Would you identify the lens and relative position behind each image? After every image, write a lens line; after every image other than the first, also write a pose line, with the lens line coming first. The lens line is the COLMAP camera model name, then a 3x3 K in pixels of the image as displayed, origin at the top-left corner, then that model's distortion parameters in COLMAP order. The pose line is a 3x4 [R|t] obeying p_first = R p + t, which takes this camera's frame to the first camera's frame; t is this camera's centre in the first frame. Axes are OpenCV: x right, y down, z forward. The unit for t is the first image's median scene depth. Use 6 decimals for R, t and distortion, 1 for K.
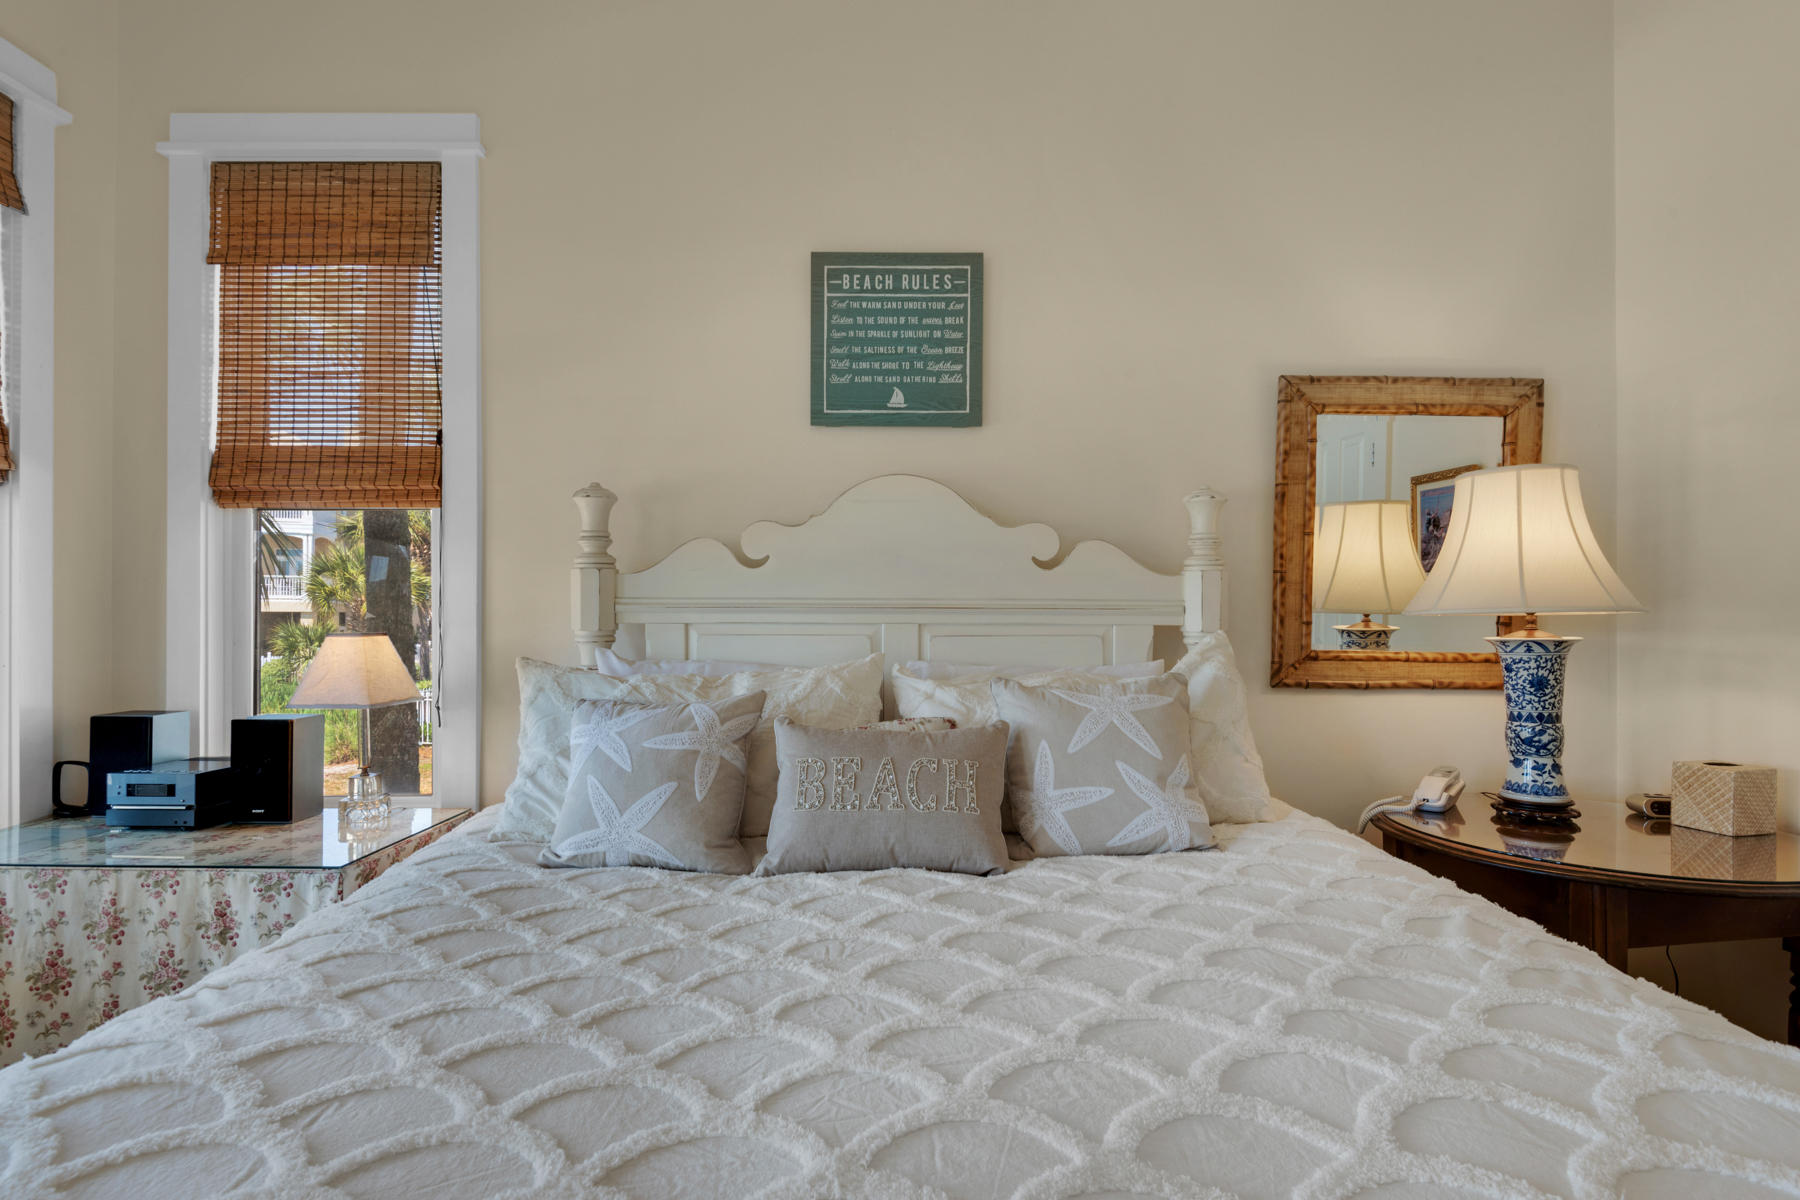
lens RADIAL K [[905.6, 0, 901.6], [0, 905.6, 610.8], [0, 0, 1]] dist [0.020156, -0.011617]
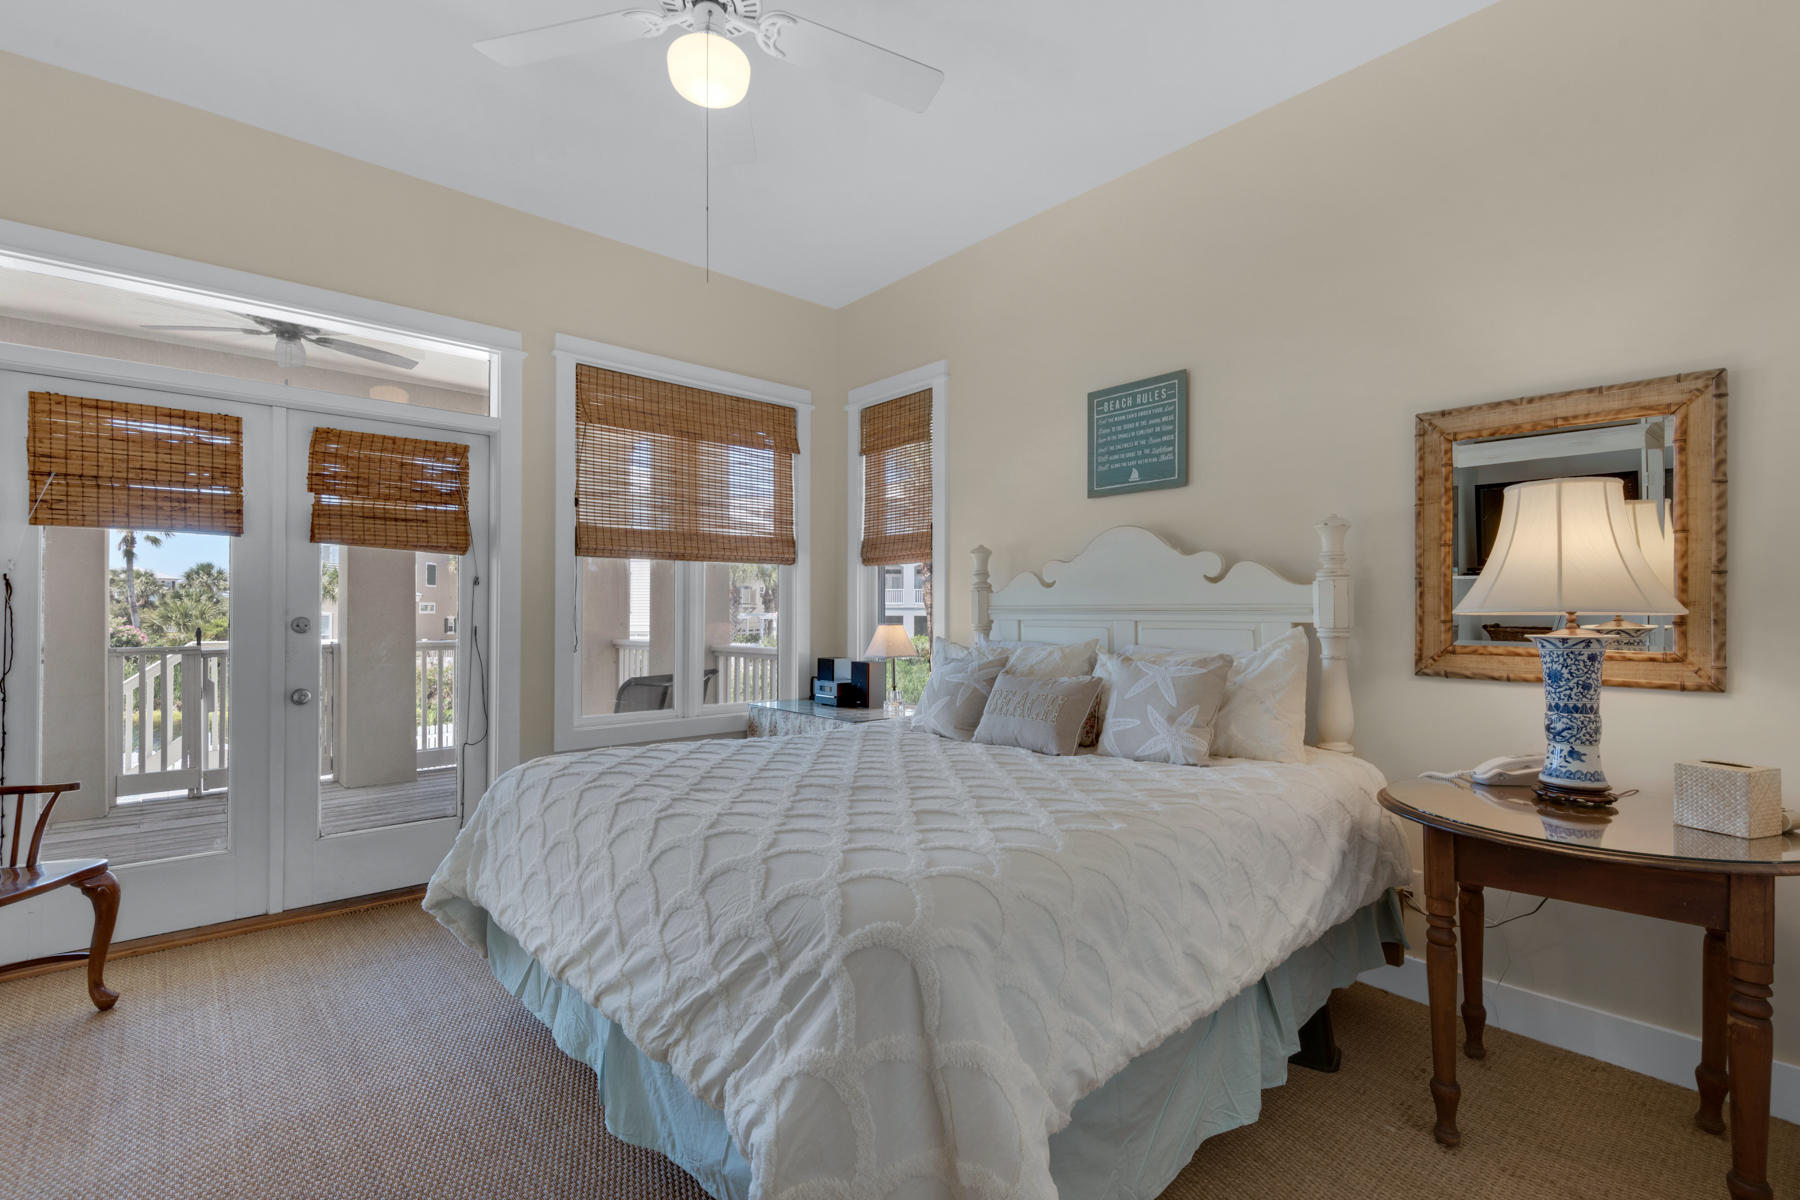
lens RADIAL K [[814.5, 0, 888.7], [0, 814.5, 602.5], [0, 0, 1]] dist [0.019976, -0.009627]
pose [[0.649478, -0.012867, -0.760271, 0.782595], [0.006849, 0.999915, -0.011072, -0.003983], [0.760349, 0.001984, 0.649511, -0.226408]]
